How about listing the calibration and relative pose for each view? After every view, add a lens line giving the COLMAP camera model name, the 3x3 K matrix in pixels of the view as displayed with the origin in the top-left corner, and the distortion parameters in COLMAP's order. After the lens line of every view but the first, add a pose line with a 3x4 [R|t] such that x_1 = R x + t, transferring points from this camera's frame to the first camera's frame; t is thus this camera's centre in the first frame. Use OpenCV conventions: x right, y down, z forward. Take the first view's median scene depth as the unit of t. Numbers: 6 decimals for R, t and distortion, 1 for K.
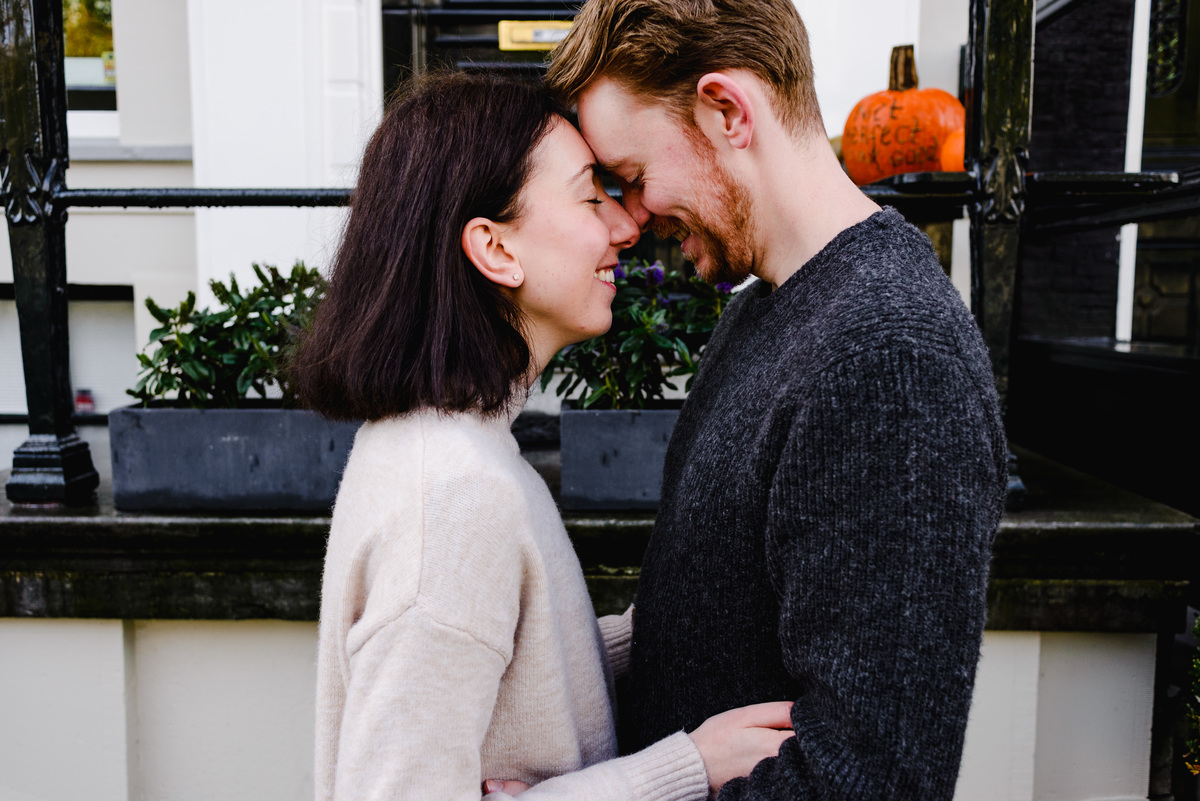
lens RADIAL K [[1011.8, 0, 600.0], [0, 1011.8, 400.5], [0, 0, 1]] dist [-0.004411, 0.004318]
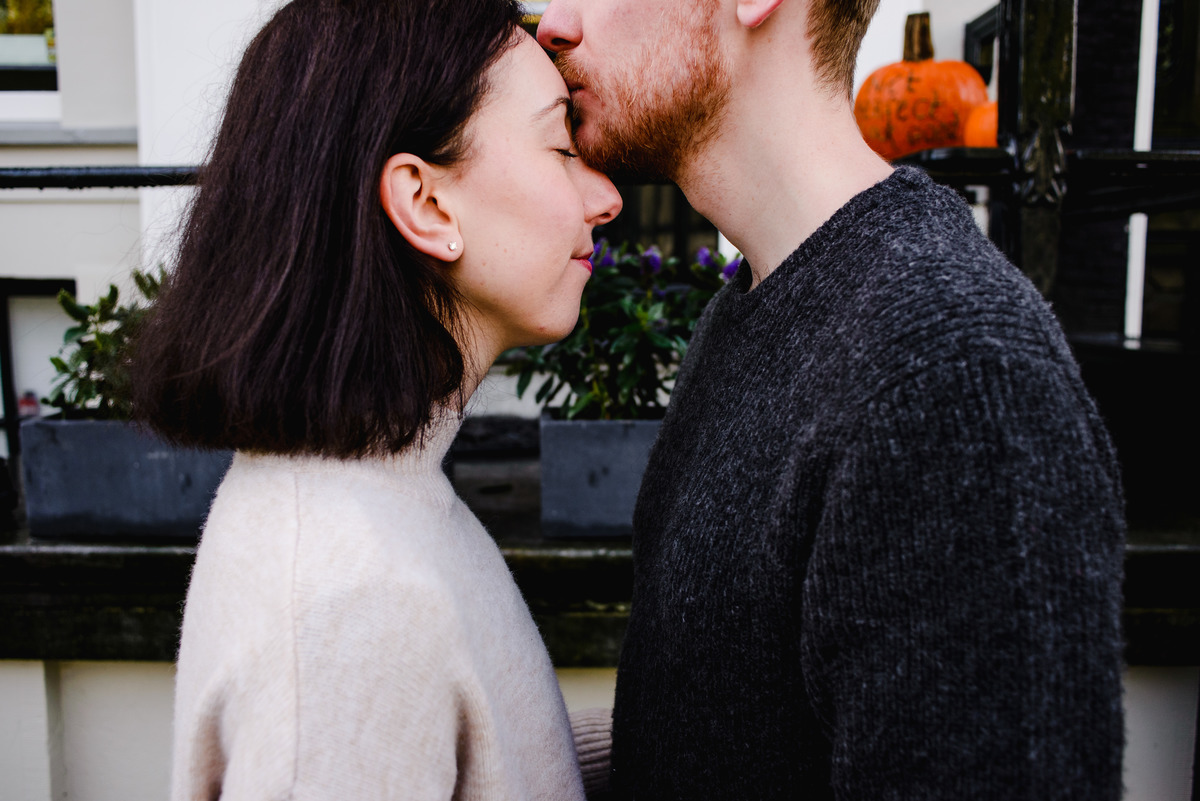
lens RADIAL K [[1002.5, 0, 600.0], [0, 1002.5, 400.5], [0, 0, 1]] dist [-0.152778, 0.158144]
pose [[0.999752, -0.002669, 0.022092, -0.007207], [0.002398, 0.999922, 0.012278, -0.017646], [-0.022123, -0.012222, 0.999681, 0.155984]]
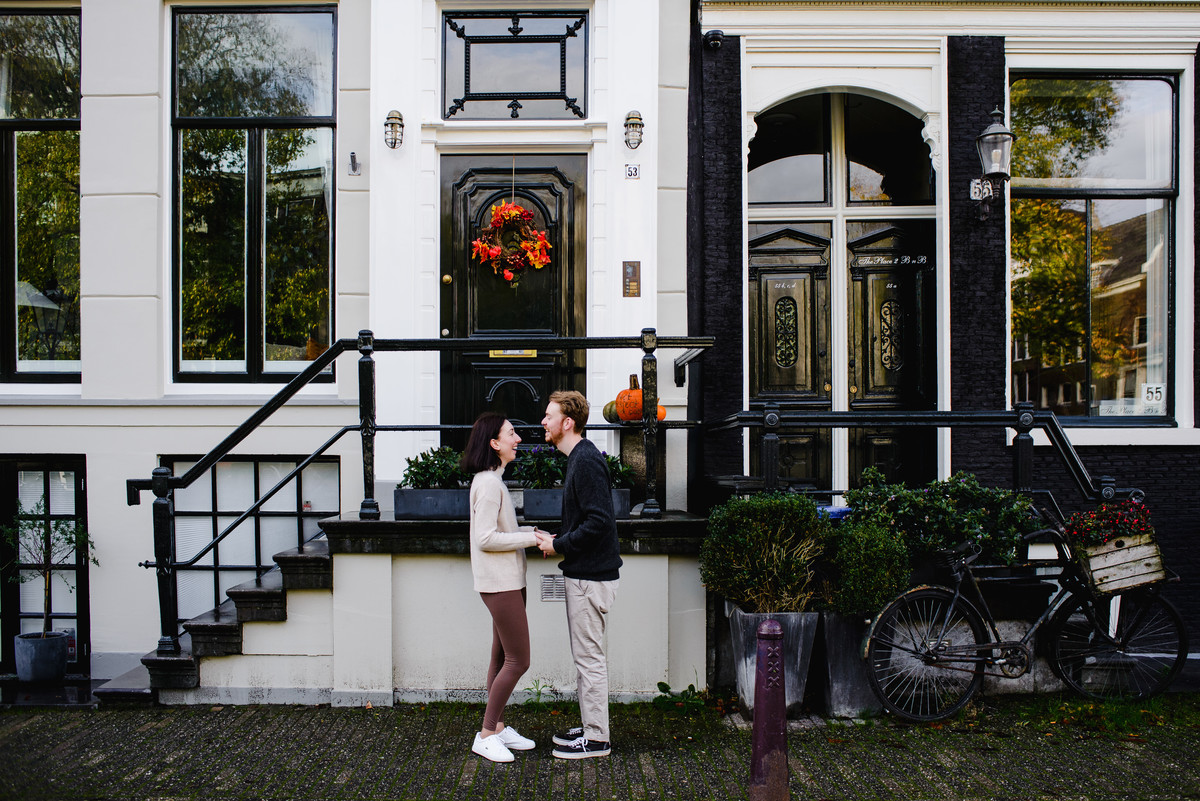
lens RADIAL K [[1011.8, 0, 600.0], [0, 1011.8, 400.5], [0, 0, 1]] dist [-0.004411, 0.004318]
pose [[0.997490, -0.002664, 0.070759, -0.027109], [0.014254, 0.986390, -0.163804, 0.278281], [-0.069360, 0.164402, 0.983952, -2.451150]]
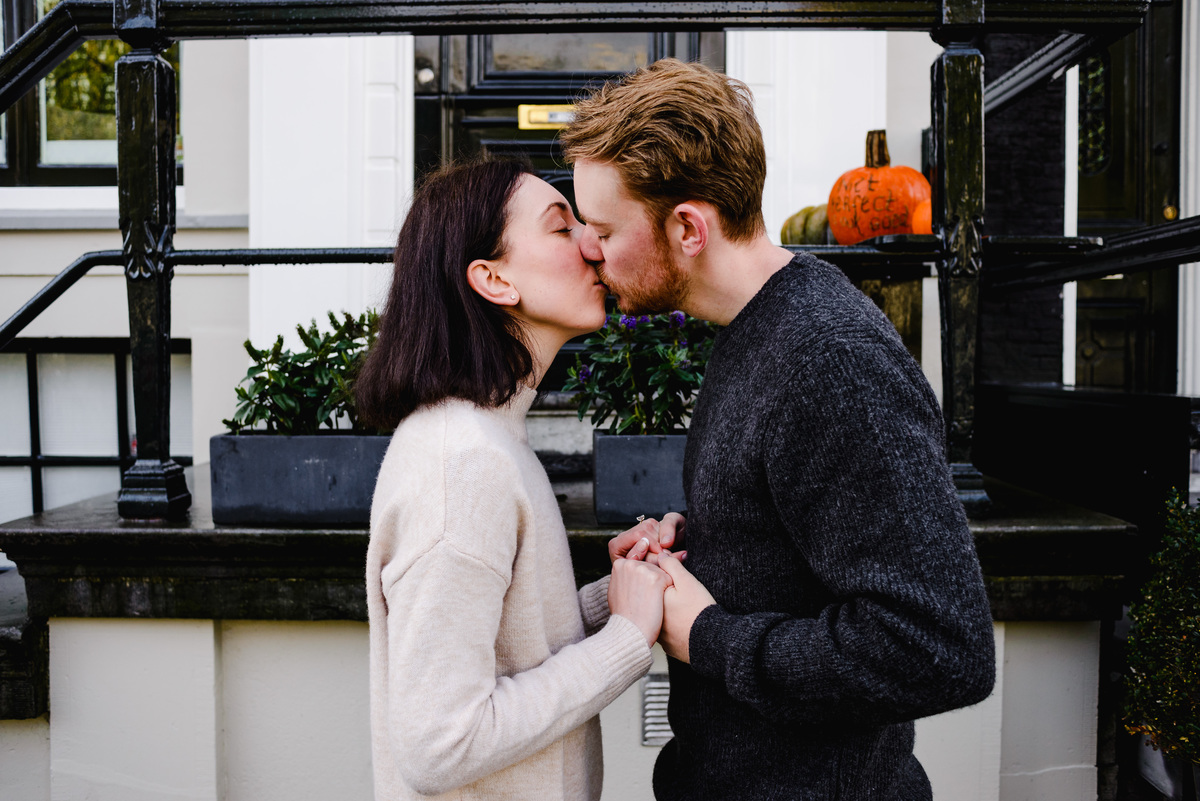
lens RADIAL K [[1002.5, 0, 600.0], [0, 1002.5, 400.5], [0, 0, 1]] dist [-0.152778, 0.158144]
pose [[0.999727, -0.004159, 0.023006, -0.060233], [0.005605, 0.997990, -0.063124, 0.040725], [-0.022698, 0.063236, 0.997740, -0.139246]]
